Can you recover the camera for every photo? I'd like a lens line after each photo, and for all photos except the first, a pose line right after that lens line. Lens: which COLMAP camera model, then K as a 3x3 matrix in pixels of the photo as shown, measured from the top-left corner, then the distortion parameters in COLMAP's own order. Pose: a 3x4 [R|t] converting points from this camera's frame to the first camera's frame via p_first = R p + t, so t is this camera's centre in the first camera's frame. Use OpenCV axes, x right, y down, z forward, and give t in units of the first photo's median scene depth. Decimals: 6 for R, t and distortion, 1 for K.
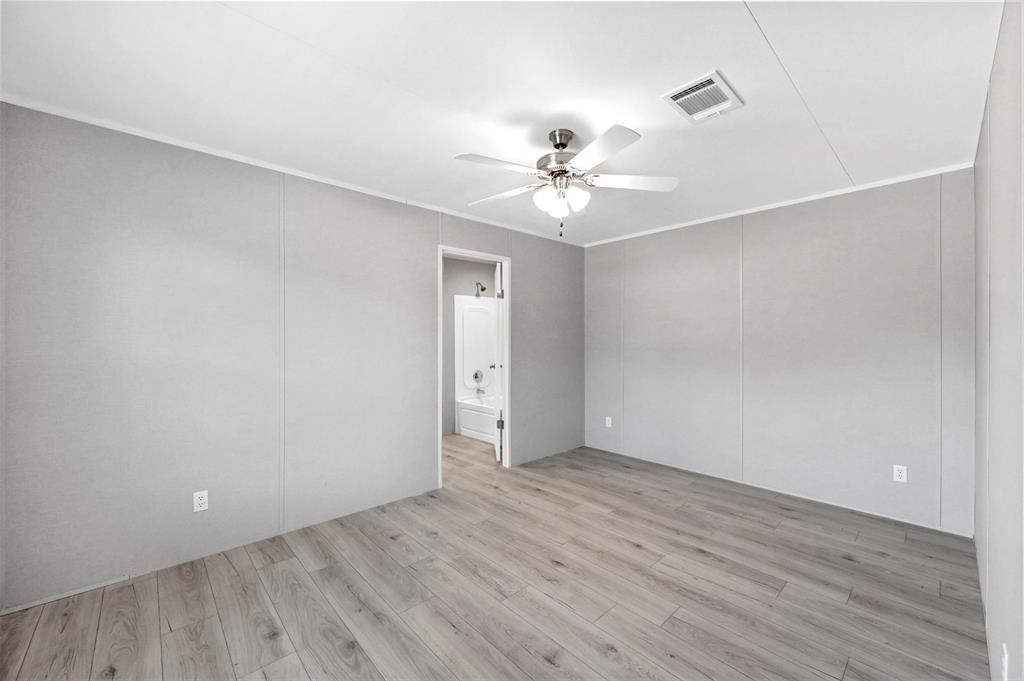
lens RADIAL K [[413.2, 0, 512.0], [0, 413.2, 340.5], [0, 0, 1]] dist [0.001476, 0.000417]
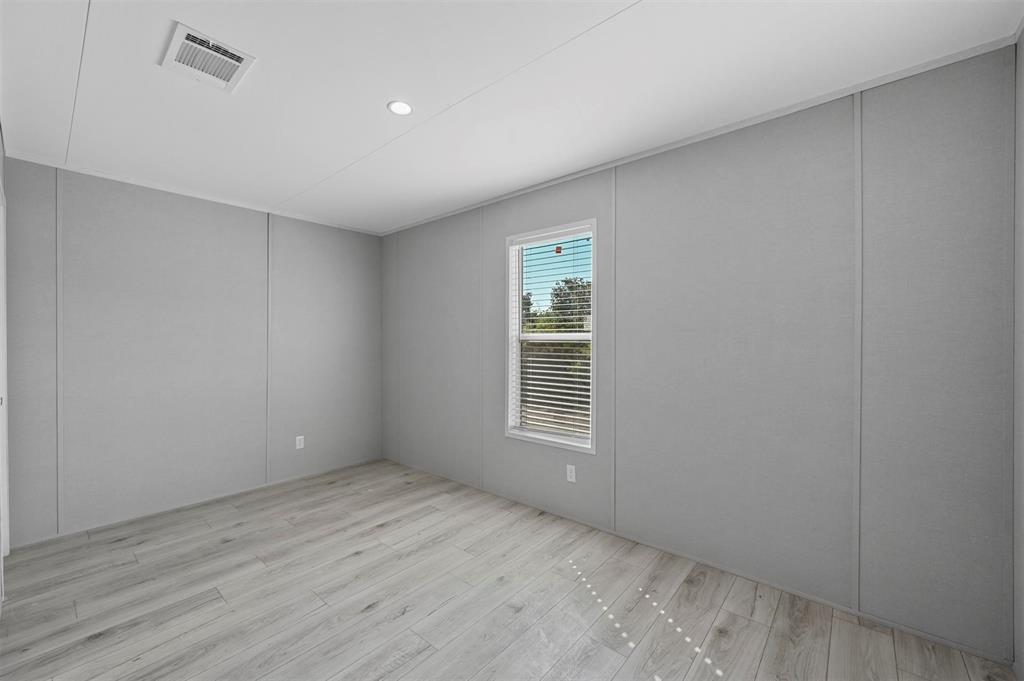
lens RADIAL K [[402.5, 0, 510.6], [0, 402.5, 344.9], [0, 0, 1]] dist [-0.000692, 0.003737]
pose [[-0.119630, -0.008897, 0.992779, -0.649617], [0.006329, 0.999933, 0.009724, -0.005995], [-0.992798, 0.007447, -0.119566, 0.708053]]
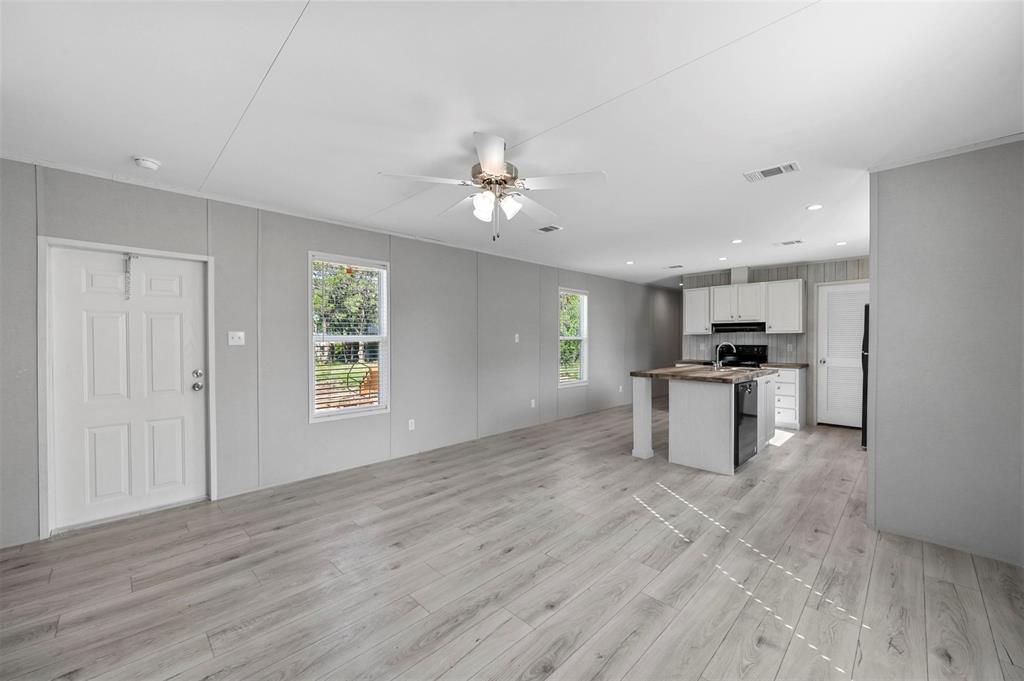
lens RADIAL K [[397.7, 0, 512.9], [0, 397.7, 340.7], [0, 0, 1]] dist [-0.001040, 0.000082]
pose [[0.043697, 0.009204, -0.999002, 0.993337], [-0.004107, 0.999951, 0.009034, -0.011571], [0.999036, 0.003708, 0.043732, 0.844379]]
